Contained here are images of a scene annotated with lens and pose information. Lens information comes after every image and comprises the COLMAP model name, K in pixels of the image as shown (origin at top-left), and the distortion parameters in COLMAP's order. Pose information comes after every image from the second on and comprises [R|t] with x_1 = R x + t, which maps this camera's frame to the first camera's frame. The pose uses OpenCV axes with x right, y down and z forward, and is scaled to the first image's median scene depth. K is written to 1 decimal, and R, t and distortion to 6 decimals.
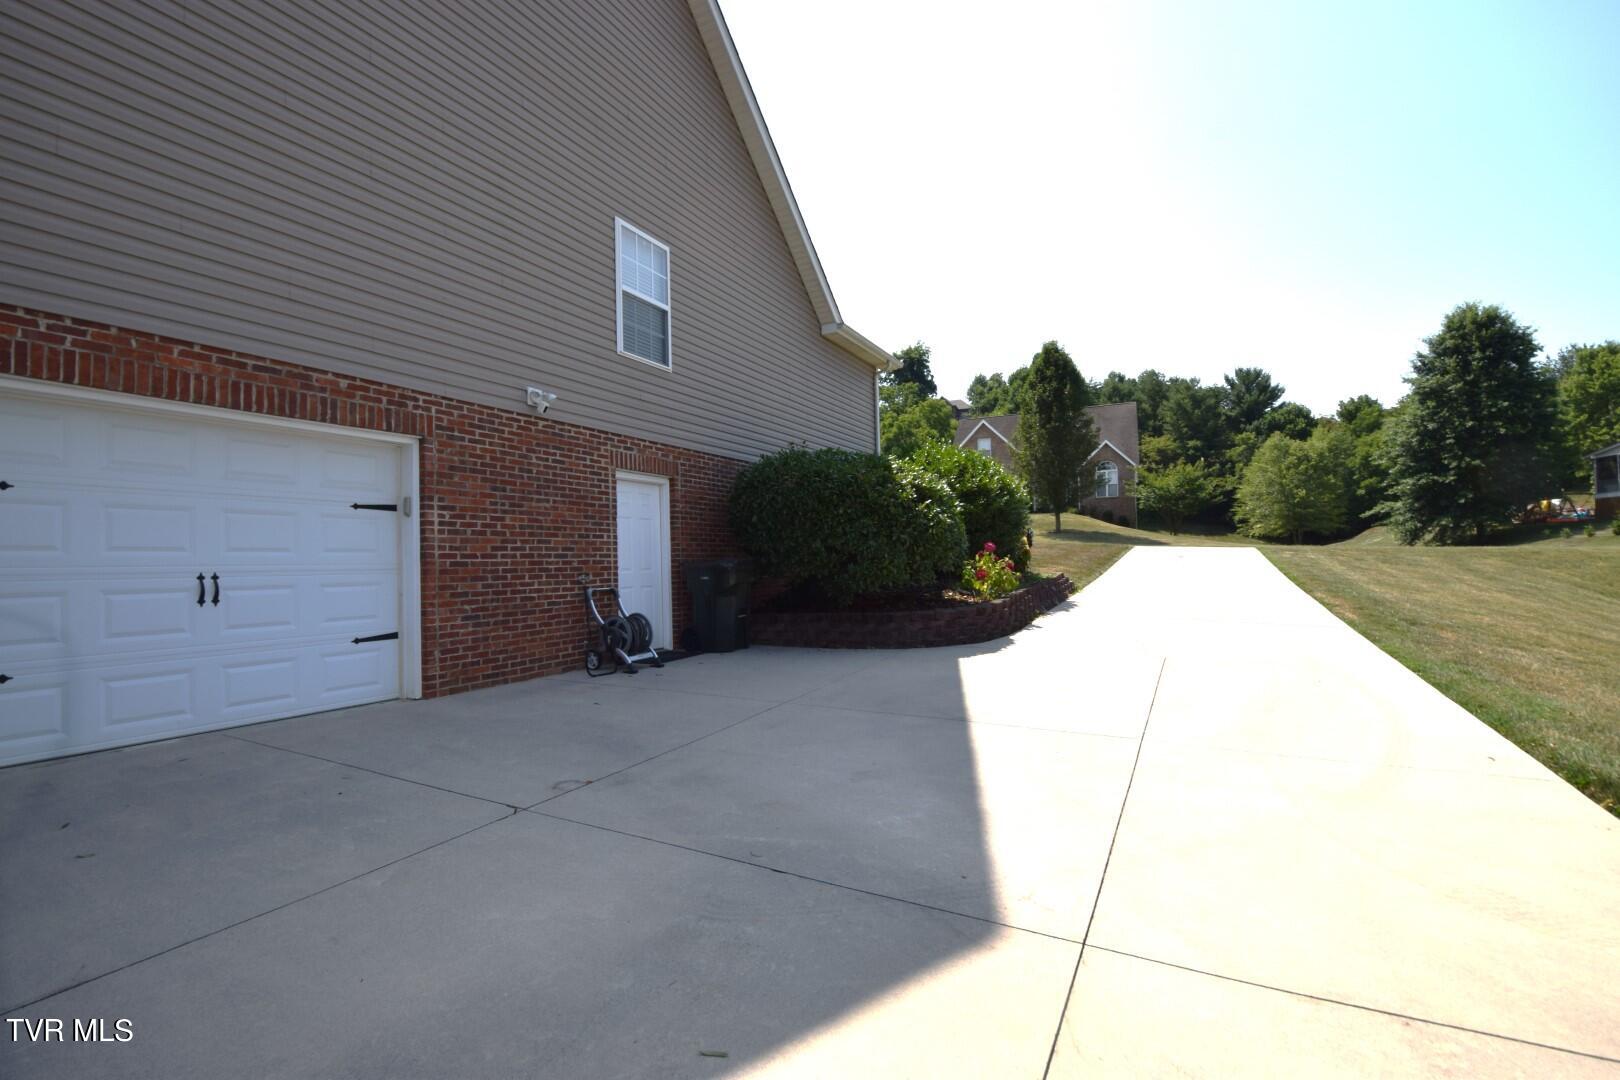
lens RADIAL K [[719.5, 0, 810.0], [0, 719.5, 540.0], [0, 0, 1]] dist [0.000139, -0.000153]
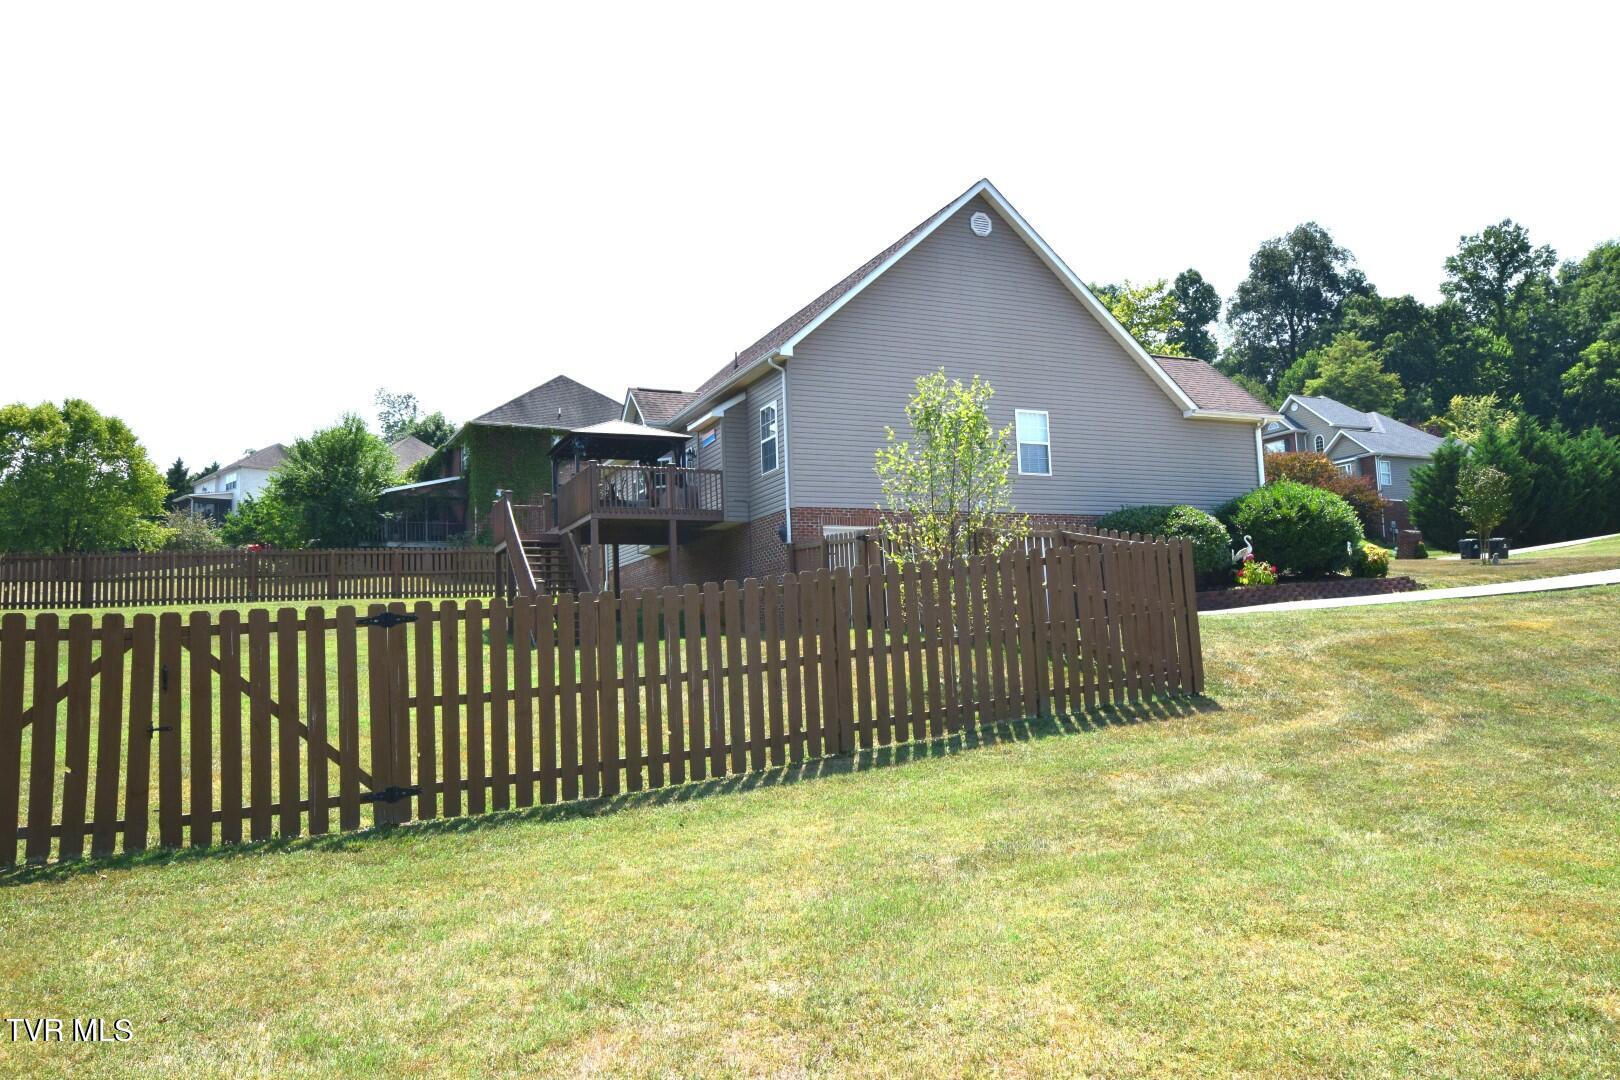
lens RADIAL K [[1135.5, 0, 810.0], [0, 1135.5, 540.0], [0, 0, 1]] dist [-0.001879, -0.001106]
pose [[0.791249, -0.075682, -0.606793, 1.250411], [0.041203, 0.996655, -0.070579, 0.137197], [0.610104, 0.030844, 0.791720, -1.988833]]
